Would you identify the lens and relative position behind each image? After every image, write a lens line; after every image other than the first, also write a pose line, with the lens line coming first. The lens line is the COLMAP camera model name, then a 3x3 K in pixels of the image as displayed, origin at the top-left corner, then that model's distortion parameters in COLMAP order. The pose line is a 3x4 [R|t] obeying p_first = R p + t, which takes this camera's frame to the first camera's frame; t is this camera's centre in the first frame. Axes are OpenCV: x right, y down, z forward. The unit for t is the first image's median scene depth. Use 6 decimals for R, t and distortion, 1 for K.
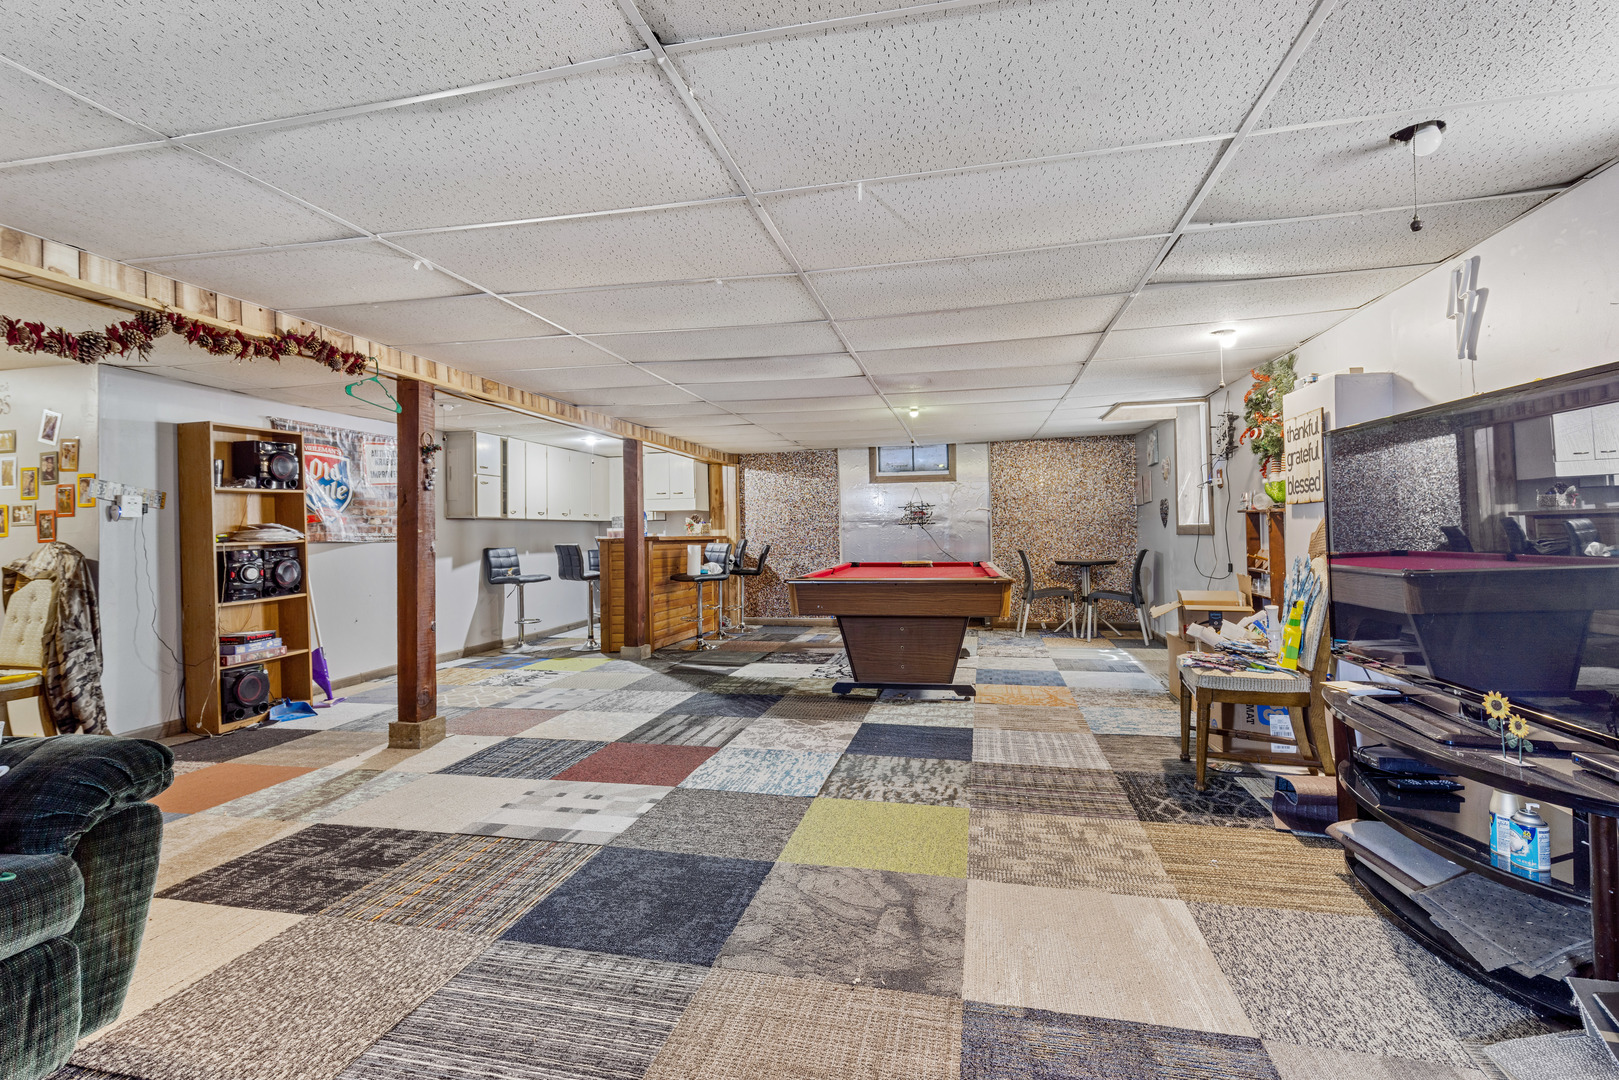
lens RADIAL K [[735.4, 0, 806.3], [0, 735.4, 533.3], [0, 0, 1]] dist [0.008775, -0.001619]
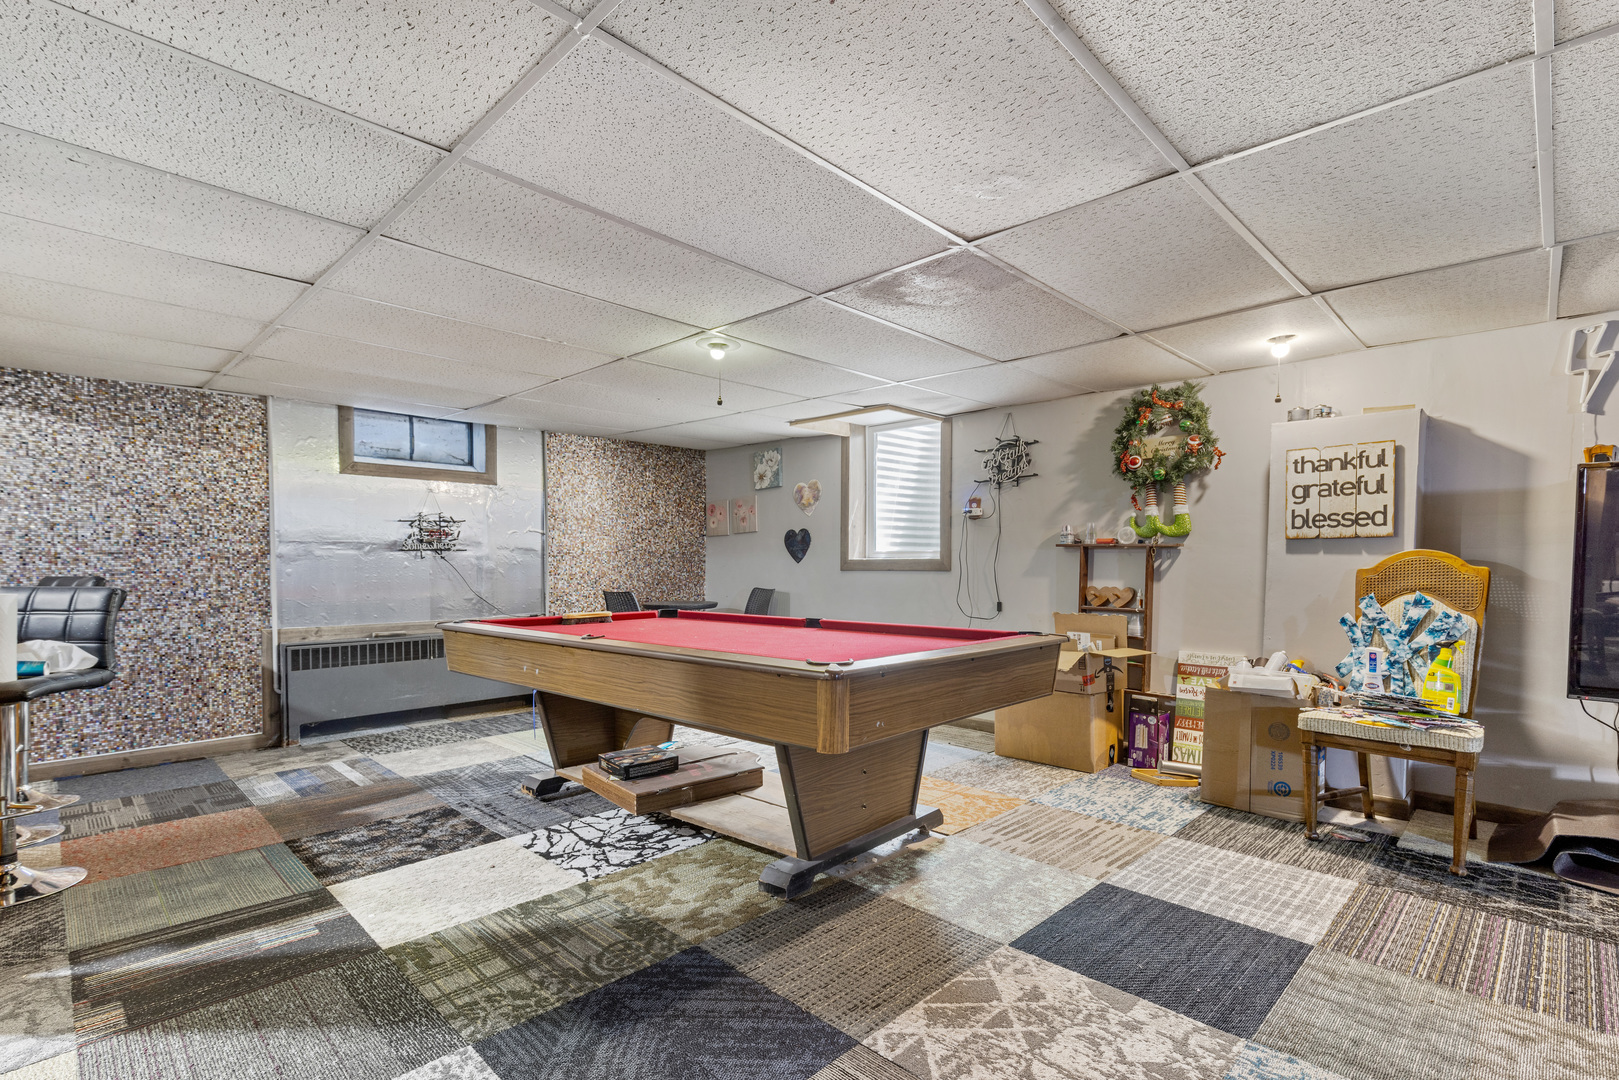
lens RADIAL K [[766.6, 0, 824.1], [0, 766.6, 565.9], [0, 0, 1]] dist [0.003278, 0.000908]
pose [[0.526853, 0.011275, 0.849882, -0.233025], [-0.005462, 0.999936, -0.009880, 0.004363], [-0.849939, 0.000563, 0.526881, 0.455839]]
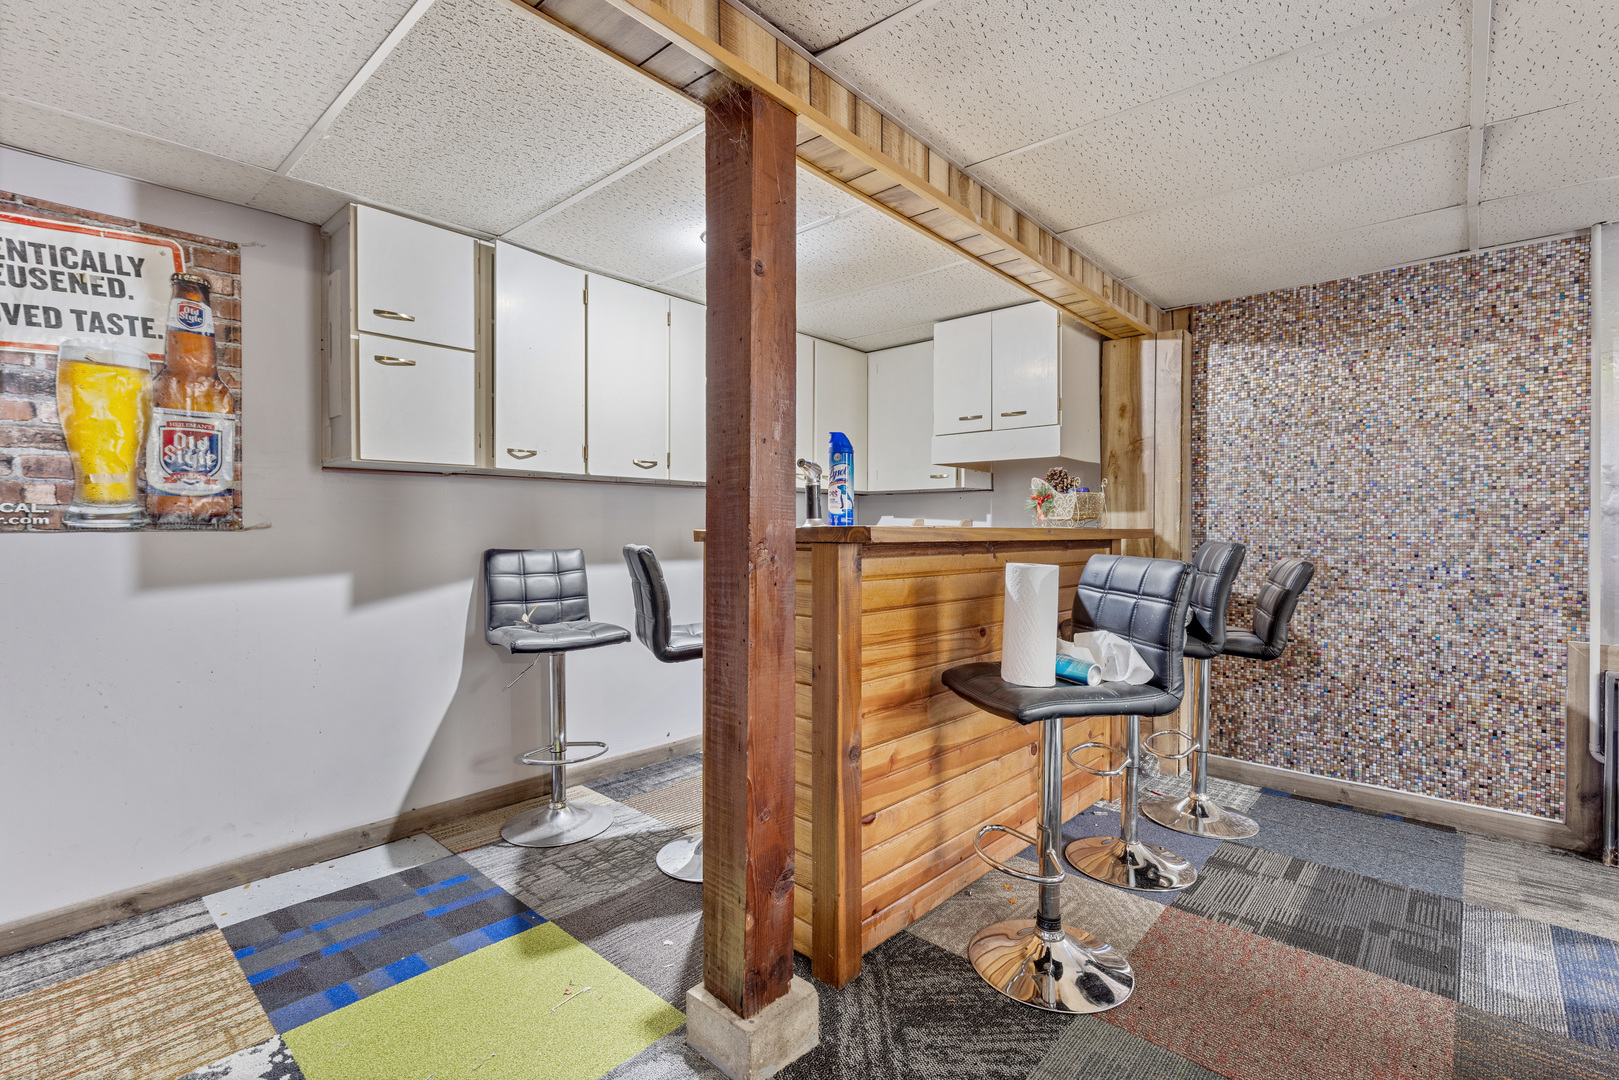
lens RADIAL K [[735.4, 0, 805.1], [0, 735.4, 535.2], [0, 0, 1]] dist [0.008775, -0.001619]
pose [[0.868384, 0.024892, -0.495267, -0.087585], [-0.015566, 0.999615, 0.022948, 0.000970], [0.495648, -0.012219, 0.868438, 0.689057]]
